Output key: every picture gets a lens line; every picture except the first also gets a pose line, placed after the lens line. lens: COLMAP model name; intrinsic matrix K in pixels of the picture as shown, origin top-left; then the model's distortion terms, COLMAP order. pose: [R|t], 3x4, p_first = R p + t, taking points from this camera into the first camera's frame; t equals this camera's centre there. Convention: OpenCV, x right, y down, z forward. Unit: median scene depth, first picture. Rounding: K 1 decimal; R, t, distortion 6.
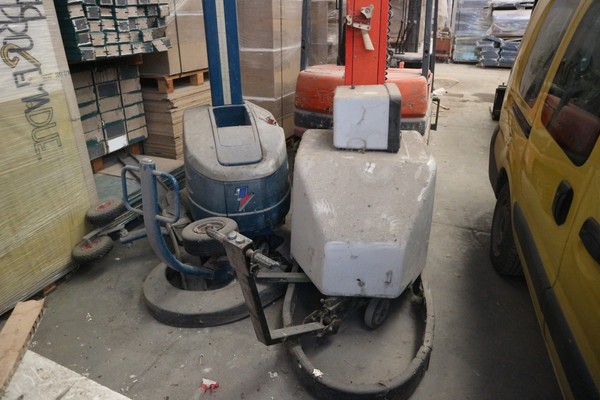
lens RADIAL K [[418.1, 0, 300.9], [0, 418.1, 195.8], [0, 0, 1]] dist [-0.122225, 0.080406]
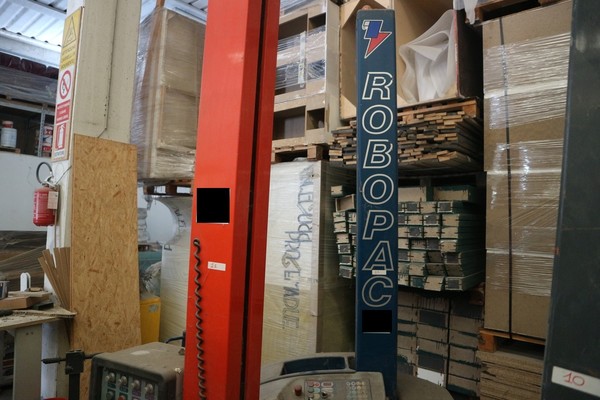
lens RADIAL K [[418.1, 0, 300.9], [0, 418.1, 195.8], [0, 0, 1]] dist [-0.122225, 0.080406]
pose [[-0.314755, -0.060992, -0.947211, 0.713633], [-0.418530, 0.904599, 0.080828, -0.615429], [0.851917, 0.421878, -0.310254, 1.202013]]
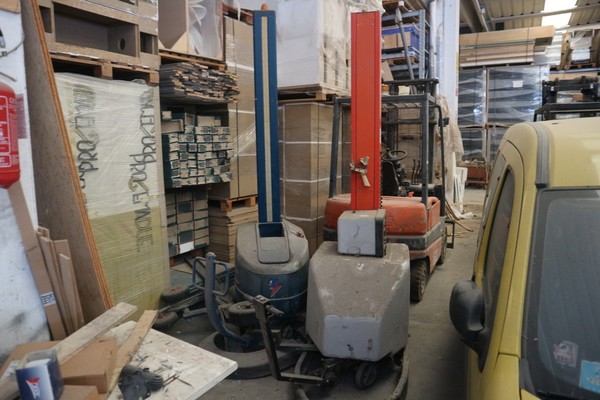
lens RADIAL K [[418.1, 0, 300.0], [0, 418.1, 200.0], [0, 0, 1]] dist [-0.154374, 0.104209]
pose [[0.991263, 0.021444, -0.130147, 0.115762], [-0.056555, 0.960497, -0.272485, 0.093274], [0.119163, 0.277465, 0.953317, -0.370913]]
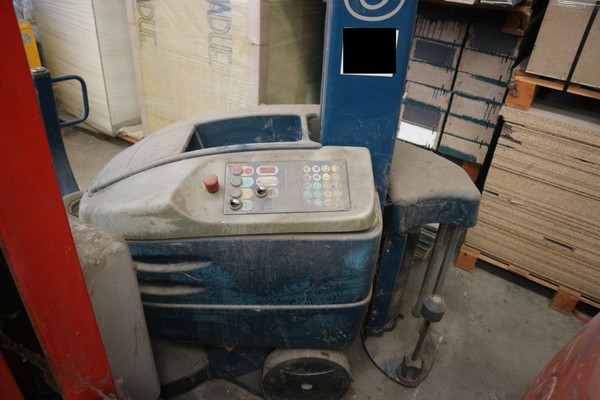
lens RADIAL K [[418.1, 0, 300.9], [0, 418.1, 195.8], [0, 0, 1]] dist [-0.122225, 0.080406]
pose [[-0.219952, 0.507284, -0.833237, 0.271828], [-0.458625, 0.700097, 0.547291, -0.469666], [0.860979, 0.502521, 0.078666, 1.161372]]
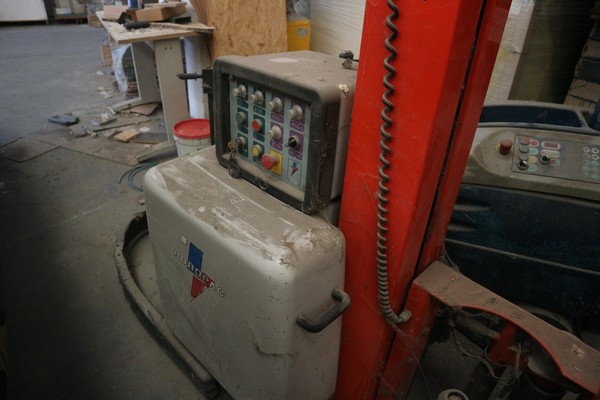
lens RADIAL K [[418.1, 0, 300.9], [0, 418.1, 195.8], [0, 0, 1]] dist [-0.122225, 0.080406]
pose [[-0.617009, 0.391760, -0.682513, 0.493232], [-0.357516, 0.633074, 0.686585, -0.433846], [0.701058, 0.667638, -0.250552, 1.097193]]
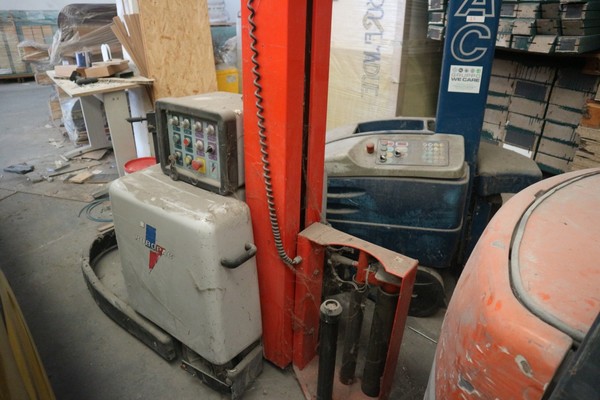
lens RADIAL K [[418.1, 0, 300.9], [0, 418.1, 195.8], [0, 0, 1]] dist [-0.122225, 0.080406]
pose [[-0.497190, 0.372825, -0.783456, 0.639277], [-0.364898, 0.729383, 0.578662, -0.539123], [0.787179, 0.573587, -0.226599, 1.235810]]
